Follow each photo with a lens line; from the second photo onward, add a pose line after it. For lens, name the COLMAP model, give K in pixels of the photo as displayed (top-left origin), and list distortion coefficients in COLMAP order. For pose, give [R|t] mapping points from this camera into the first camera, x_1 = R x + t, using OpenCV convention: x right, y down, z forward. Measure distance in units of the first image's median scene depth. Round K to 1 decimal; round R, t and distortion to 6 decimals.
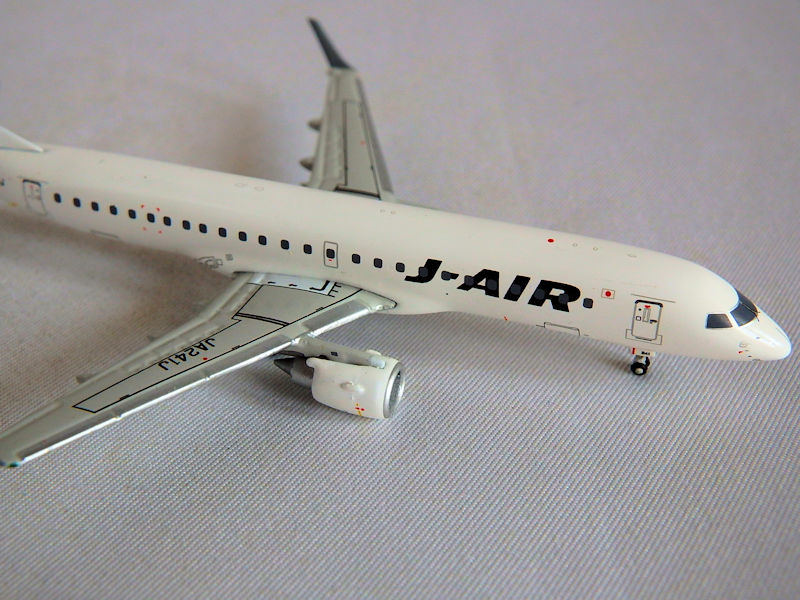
lens RADIAL K [[1048.8, 0, 400.0], [0, 1048.8, 300.0], [0, 0, 1]] dist [-0.022359, -0.067380]
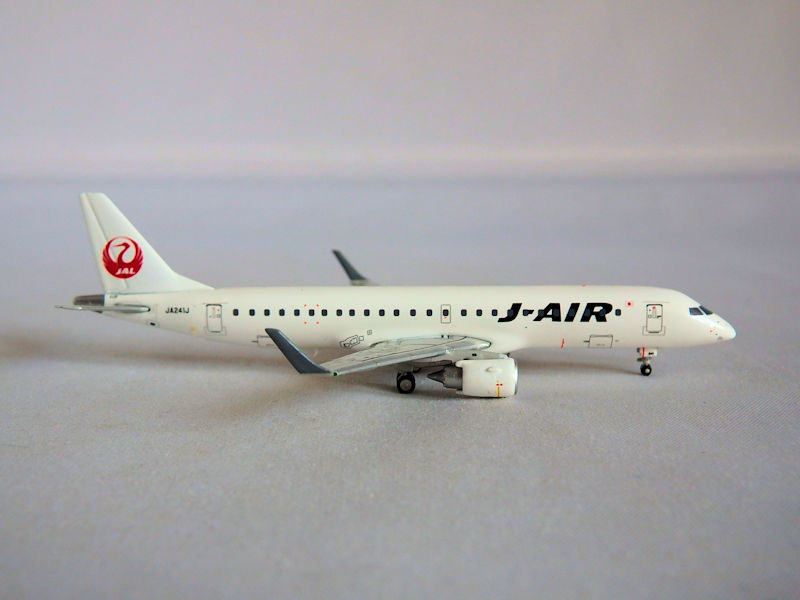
lens RADIAL K [[1048.8, 0, 400.0], [0, 1048.8, 300.0], [0, 0, 1]] dist [-0.022359, -0.067380]
pose [[0.961341, -0.053387, 0.270135, -0.558212], [0.167453, 0.892123, -0.419614, 0.585441], [-0.218592, 0.448627, 0.866575, -0.322636]]
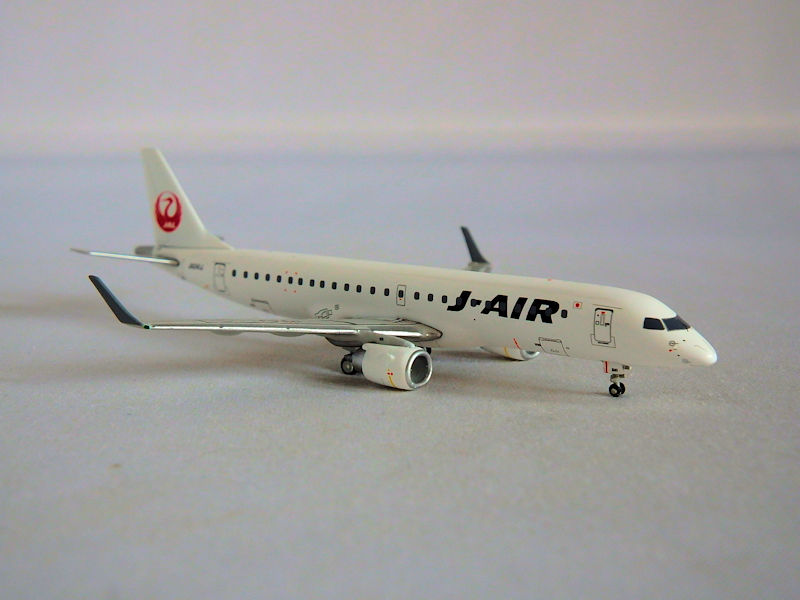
lens RADIAL K [[1342.8, 0, 400.0], [0, 1342.8, 300.0], [0, 0, 1]] dist [-0.033590, -0.015939]
pose [[0.951795, 0.061266, -0.300555, 0.480859], [-0.192418, 0.882336, -0.429487, 0.747849], [0.238878, 0.466616, 0.851591, -0.521898]]
